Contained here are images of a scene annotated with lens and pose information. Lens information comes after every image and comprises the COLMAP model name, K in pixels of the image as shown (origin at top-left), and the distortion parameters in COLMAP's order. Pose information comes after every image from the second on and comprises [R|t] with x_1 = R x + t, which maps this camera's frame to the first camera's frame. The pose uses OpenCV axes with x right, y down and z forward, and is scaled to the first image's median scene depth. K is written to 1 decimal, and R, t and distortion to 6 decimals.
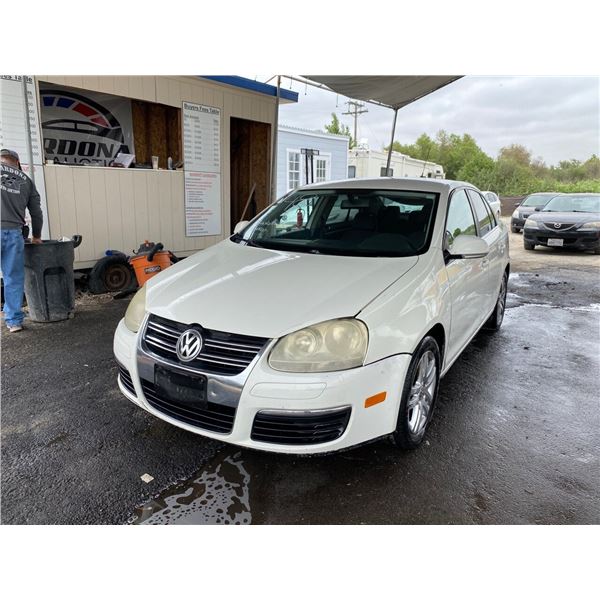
lens RADIAL K [[490.6, 0, 294.8], [0, 490.6, 303.8], [0, 0, 1]] dist [0.000103, -0.008606]
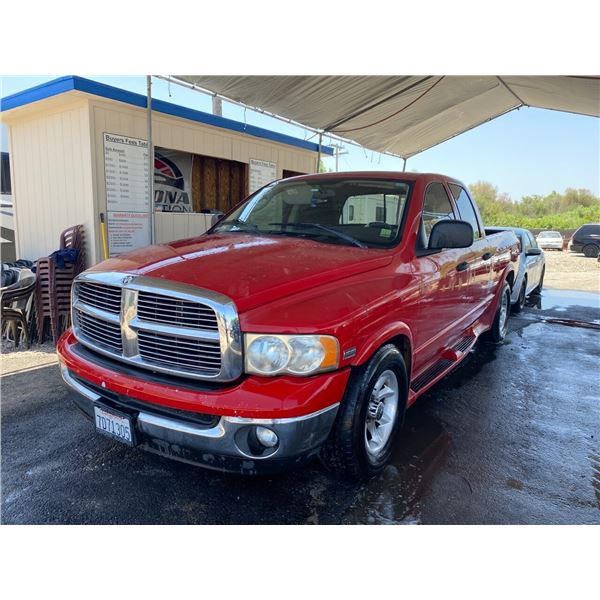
lens RADIAL K [[490.6, 0, 298.6], [0, 490.6, 295.0], [0, 0, 1]] dist [0.000103, -0.008606]
pose [[0.998271, -0.016697, 0.056366, -0.156891], [0.021572, 0.995973, -0.087017, 0.022794], [-0.054686, 0.088083, 0.994611, -0.143921]]
